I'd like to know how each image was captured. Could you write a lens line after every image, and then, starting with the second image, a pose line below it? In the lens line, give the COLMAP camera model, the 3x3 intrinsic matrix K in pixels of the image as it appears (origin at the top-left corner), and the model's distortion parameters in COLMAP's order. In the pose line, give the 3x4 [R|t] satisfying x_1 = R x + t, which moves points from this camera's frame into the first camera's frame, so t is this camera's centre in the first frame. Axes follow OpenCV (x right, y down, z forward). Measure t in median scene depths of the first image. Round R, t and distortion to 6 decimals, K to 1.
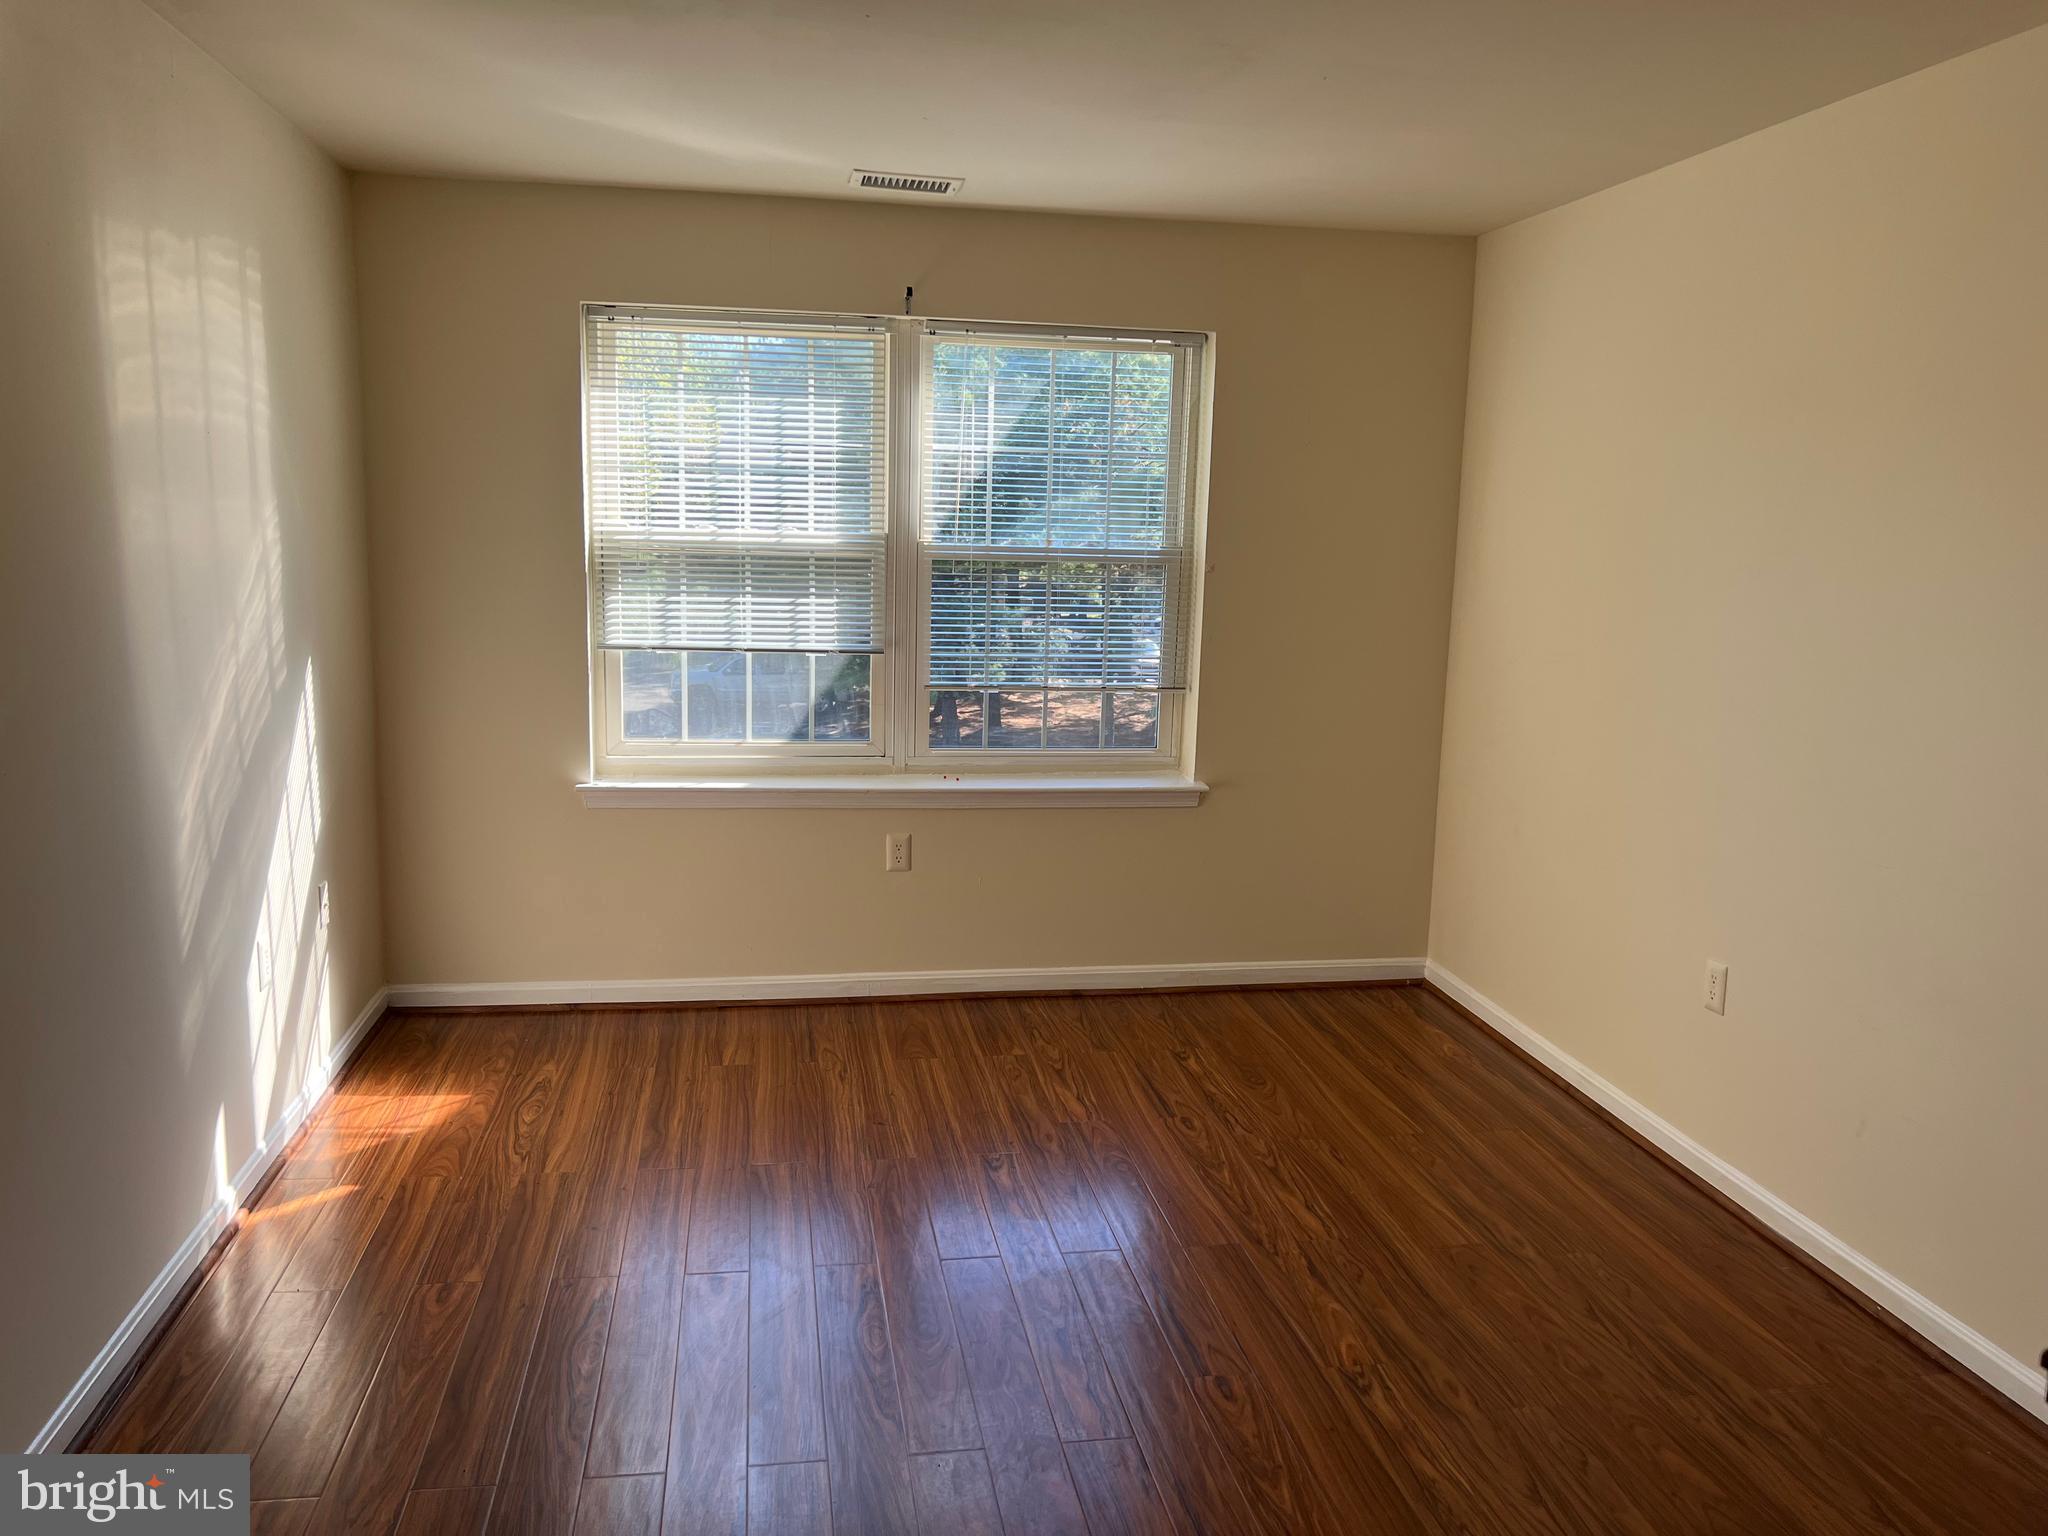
lens RADIAL K [[1565.2, 0, 1024.1], [0, 1565.2, 773.3], [0, 0, 1]] dist [0.048415, -0.059693]
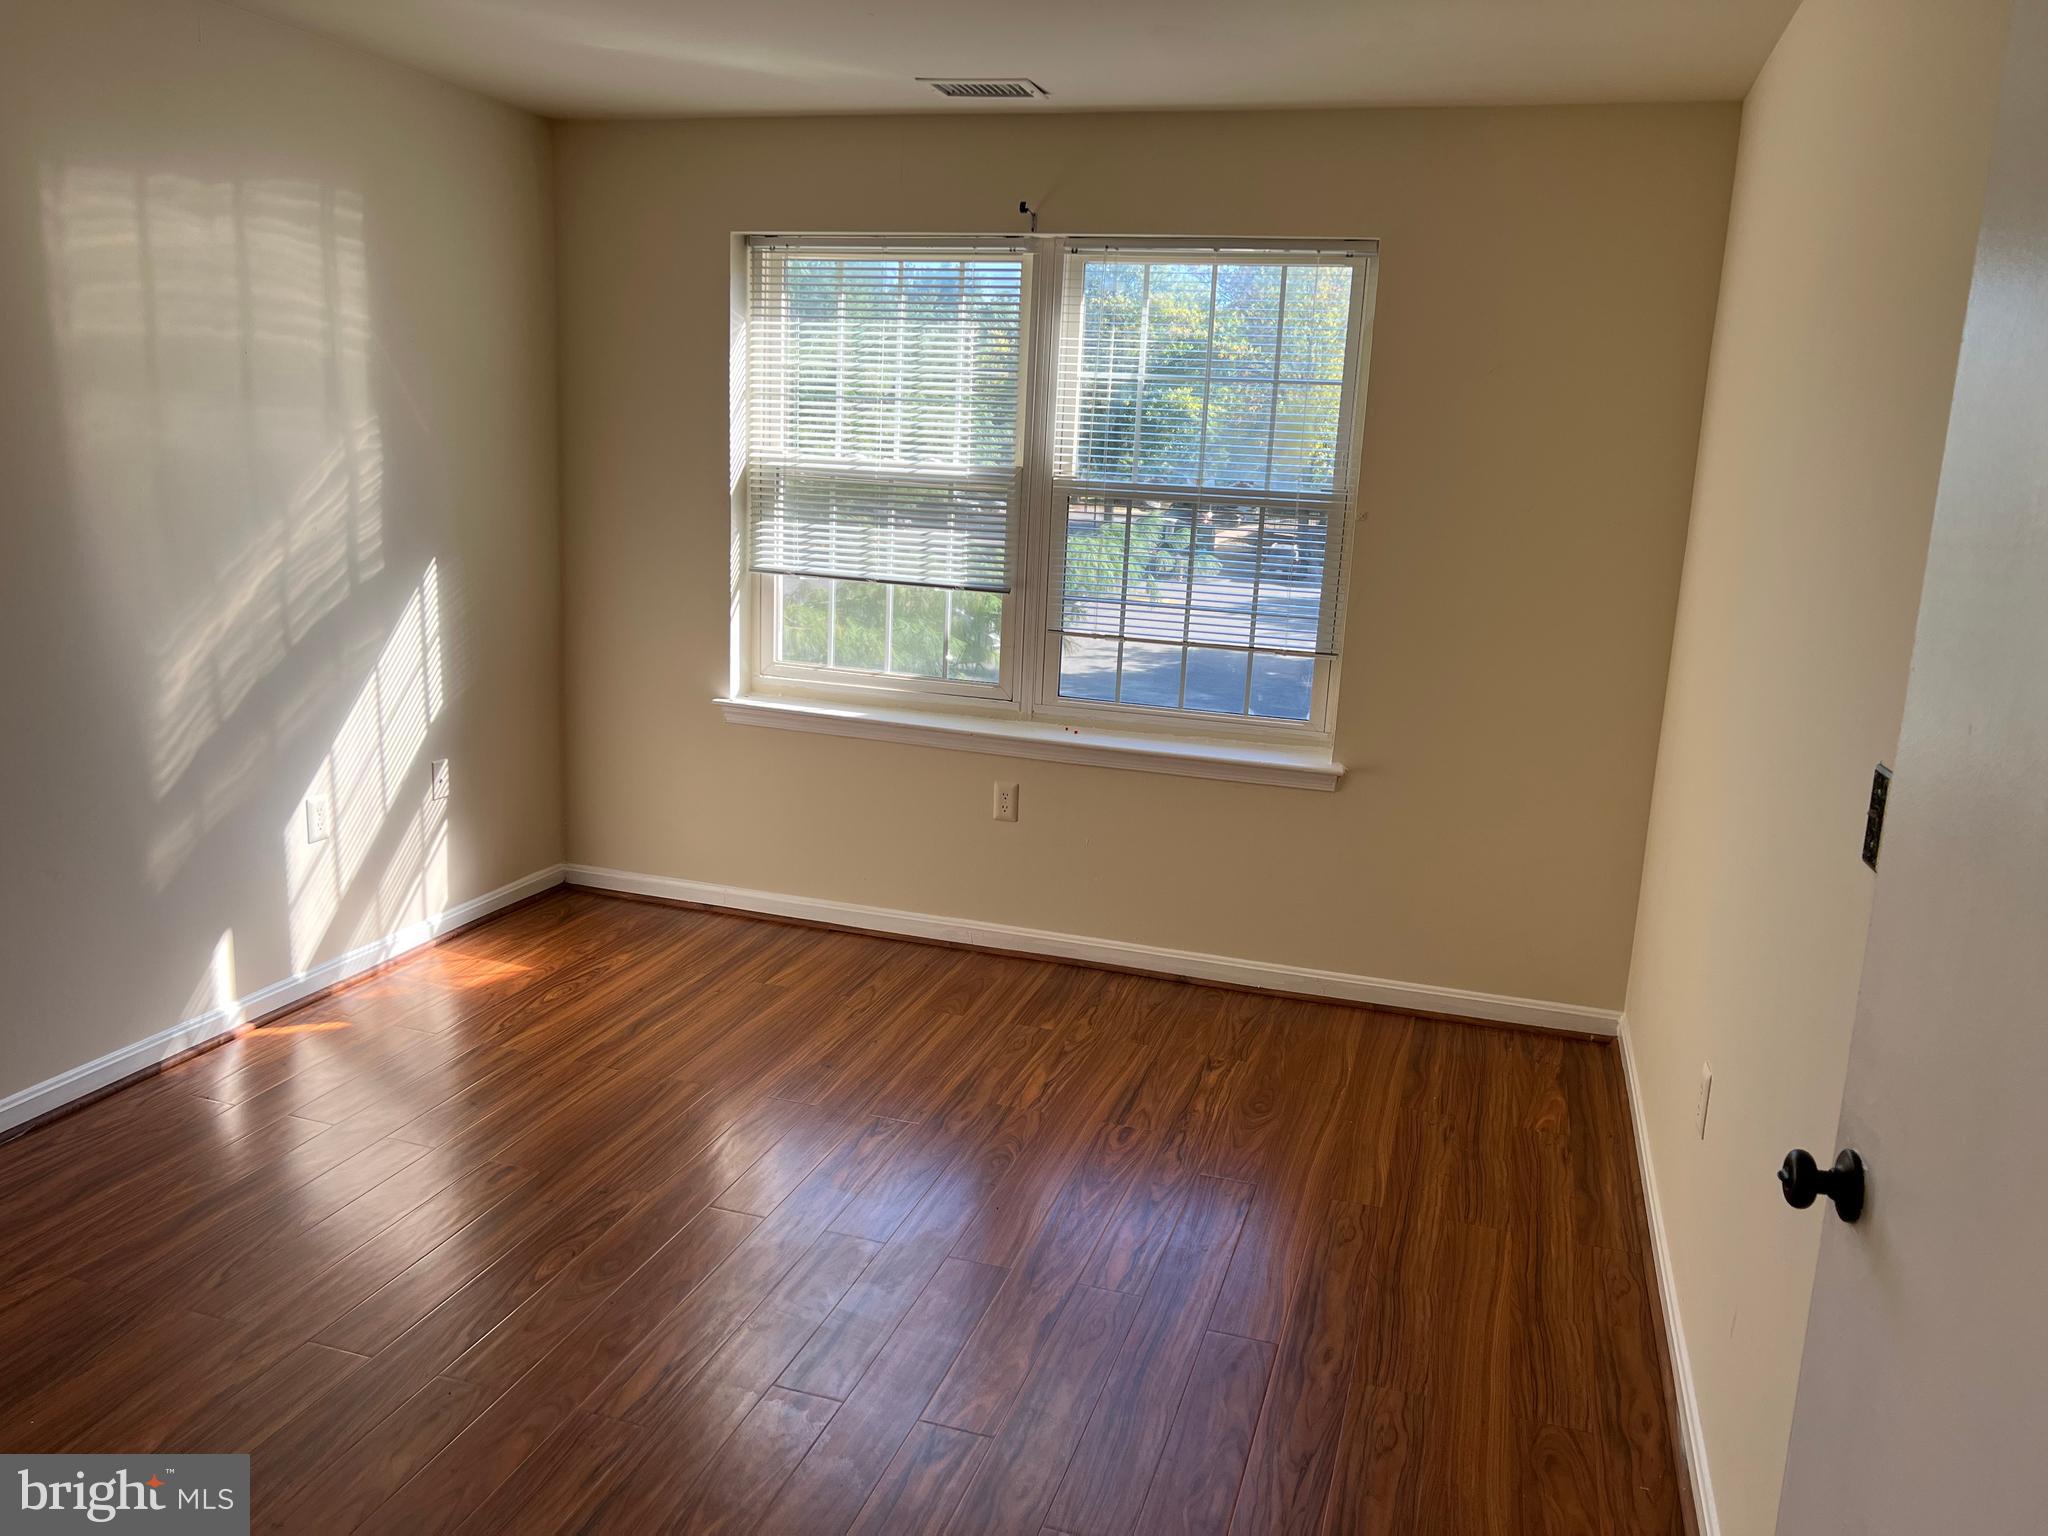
lens RADIAL K [[1565.2, 0, 1020.2], [0, 1565.2, 762.6], [0, 0, 1]] dist [0.048415, -0.059693]
pose [[0.890649, 0.110677, -0.441016, 0.360057], [-0.100190, 0.993854, 0.047077, -0.019441], [0.443516, 0.002256, 0.896264, 0.149446]]
